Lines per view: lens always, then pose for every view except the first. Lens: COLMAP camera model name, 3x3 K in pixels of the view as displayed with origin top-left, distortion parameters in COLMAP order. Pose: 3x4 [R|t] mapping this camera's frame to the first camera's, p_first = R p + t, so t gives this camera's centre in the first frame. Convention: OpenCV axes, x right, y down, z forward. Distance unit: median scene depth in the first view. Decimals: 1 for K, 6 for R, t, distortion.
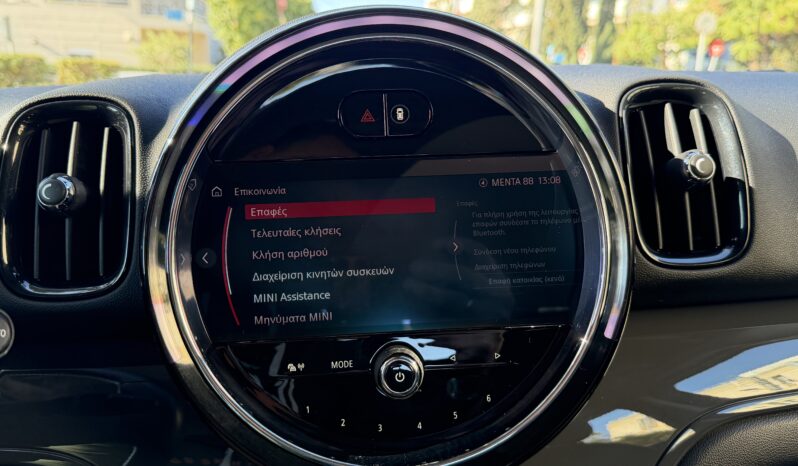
lens RADIAL K [[657.0, 0, 402.8], [0, 657.0, 230.4], [0, 0, 1]] dist [0.035228, -0.108669]
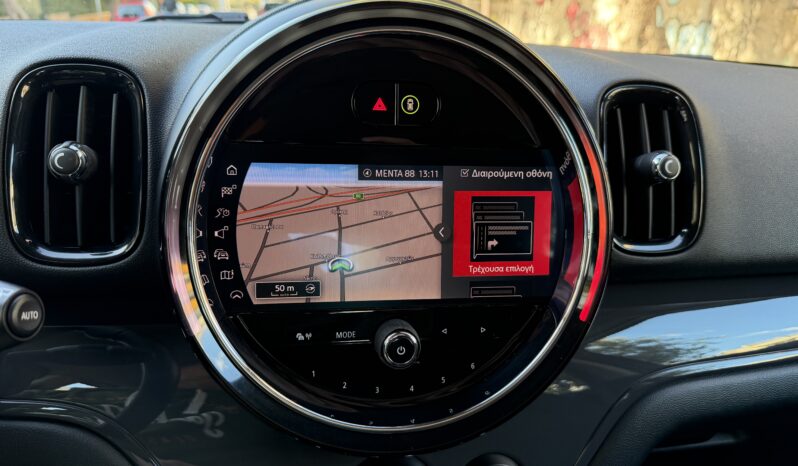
lens RADIAL K [[590.7, 0, 399.7], [0, 590.7, 240.2], [0, 0, 1]] dist [0.006216, -0.034363]
pose [[0.993170, 0.043726, 0.108170, -0.110803], [-0.058513, 0.988765, 0.137549, -0.089048], [-0.100940, -0.142939, 0.984571, 0.038358]]
